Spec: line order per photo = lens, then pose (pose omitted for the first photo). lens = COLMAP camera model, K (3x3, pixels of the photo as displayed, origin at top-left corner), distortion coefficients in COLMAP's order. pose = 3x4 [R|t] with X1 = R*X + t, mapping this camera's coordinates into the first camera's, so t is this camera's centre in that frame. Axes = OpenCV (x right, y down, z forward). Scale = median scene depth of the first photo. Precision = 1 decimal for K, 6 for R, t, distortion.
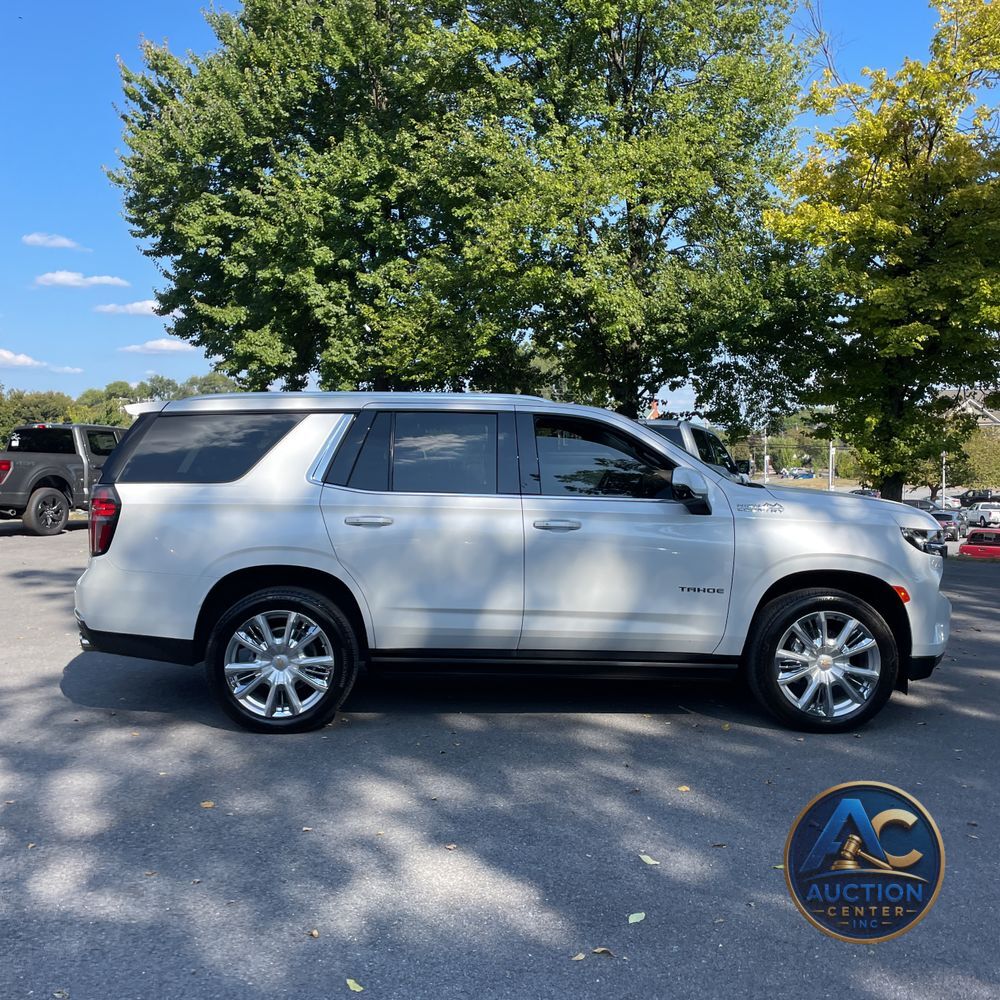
lens RADIAL K [[1016.4, 0, 519.1], [0, 1016.4, 476.7], [0, 0, 1]] dist [0.084974, -0.121317]
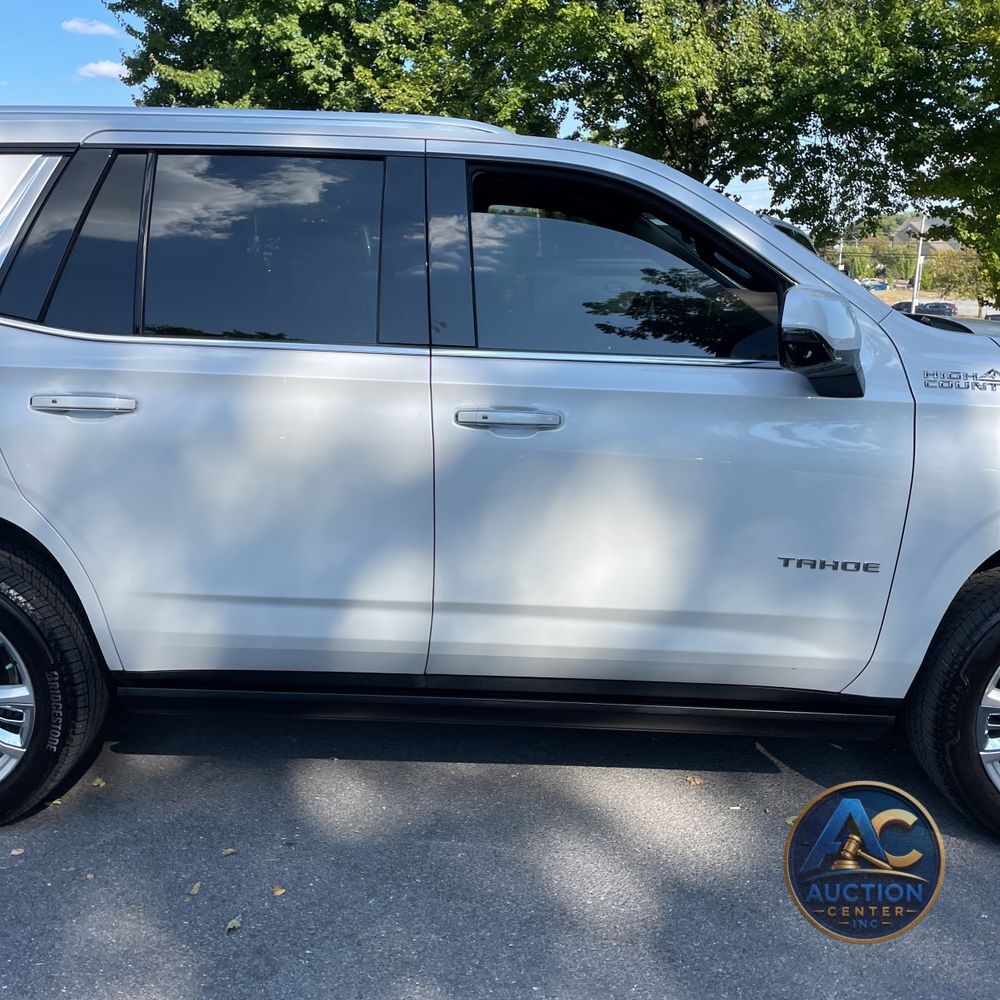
lens RADIAL K [[1016.4, 0, 519.1], [0, 1016.4, 476.7], [0, 0, 1]] dist [0.084974, -0.121317]
pose [[0.998449, 0.020577, -0.051724, 0.019579], [-0.010691, 0.982757, 0.184590, -0.002873], [0.054631, -0.183751, 0.981454, 0.170427]]
